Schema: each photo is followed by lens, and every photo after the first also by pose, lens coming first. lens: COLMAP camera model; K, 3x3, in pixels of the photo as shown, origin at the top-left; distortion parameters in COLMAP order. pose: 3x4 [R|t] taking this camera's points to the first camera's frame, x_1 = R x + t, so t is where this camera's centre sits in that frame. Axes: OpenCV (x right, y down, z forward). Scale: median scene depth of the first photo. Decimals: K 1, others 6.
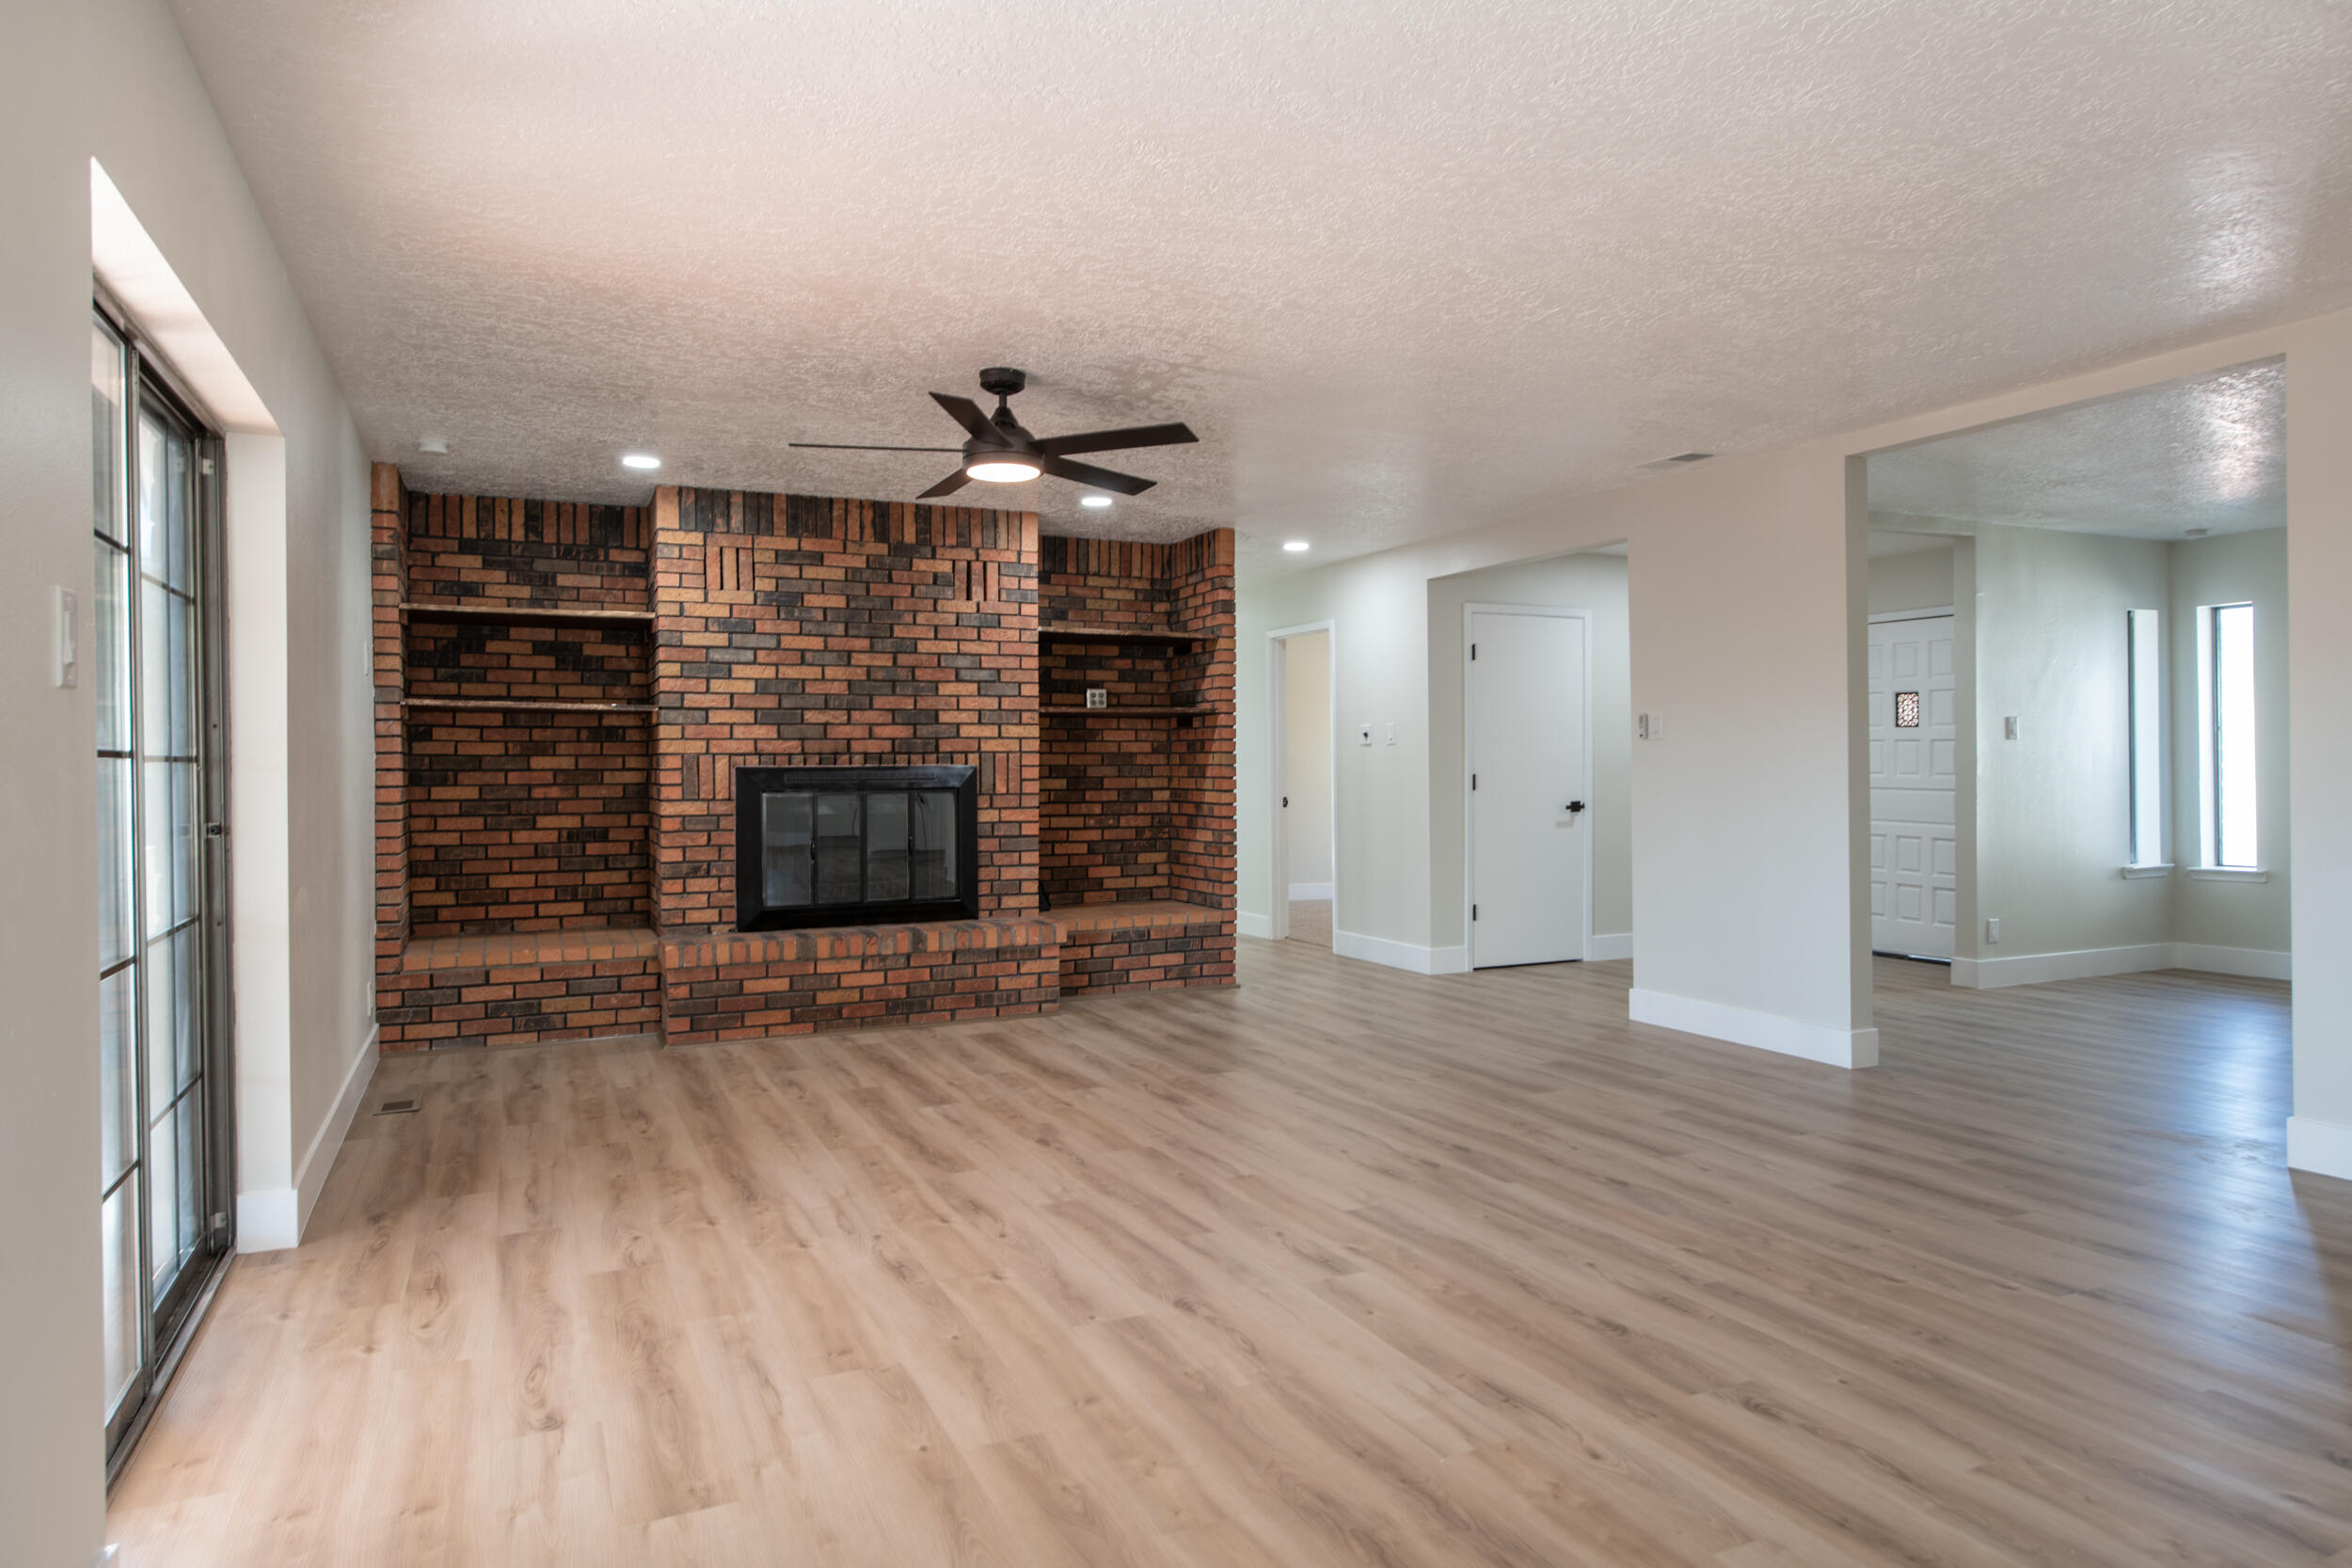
lens RADIAL K [[1413.8, 0, 1203.0], [0, 1413.8, 767.5], [0, 0, 1]] dist [0.002331, 0.000908]
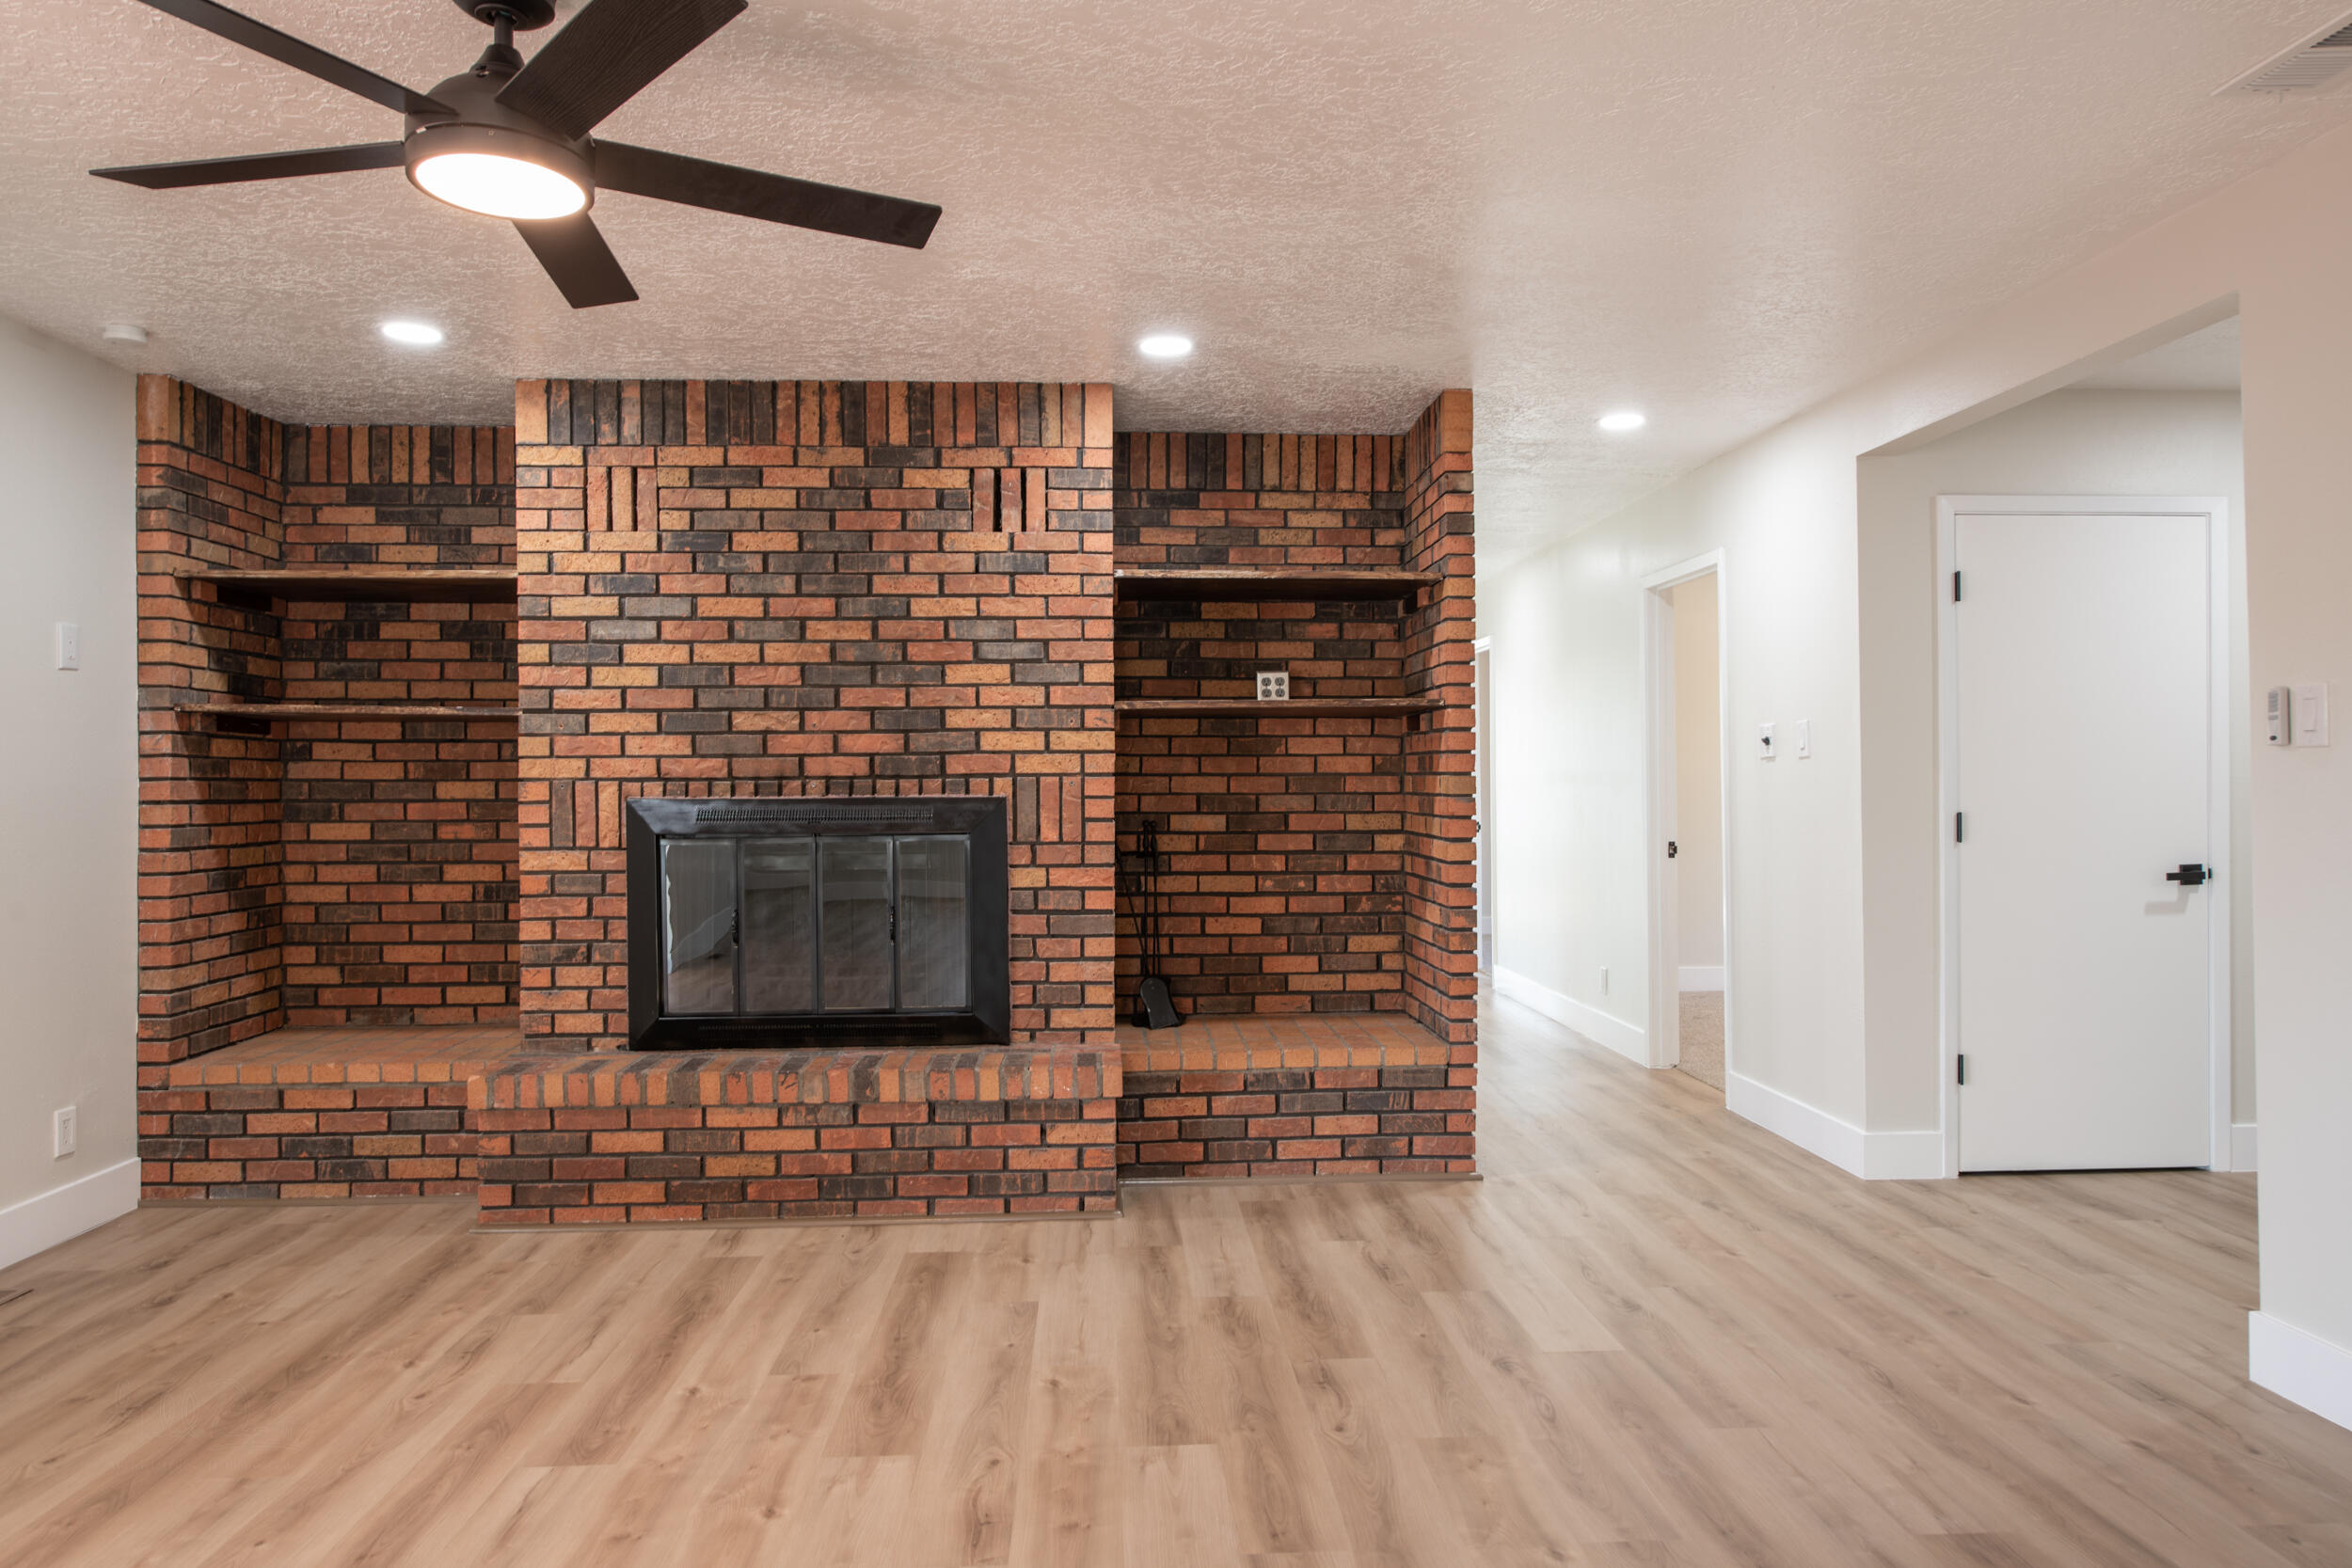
lens RADIAL K [[1531.0, 0, 1196.4], [0, 1531.0, 769.6], [0, 0, 1]] dist [0.003118, -0.000430]
pose [[0.923360, -0.001351, -0.383932, 0.181648], [-0.001089, 0.999981, -0.006139, -0.009601], [0.383933, 0.006086, 0.923341, 0.428360]]
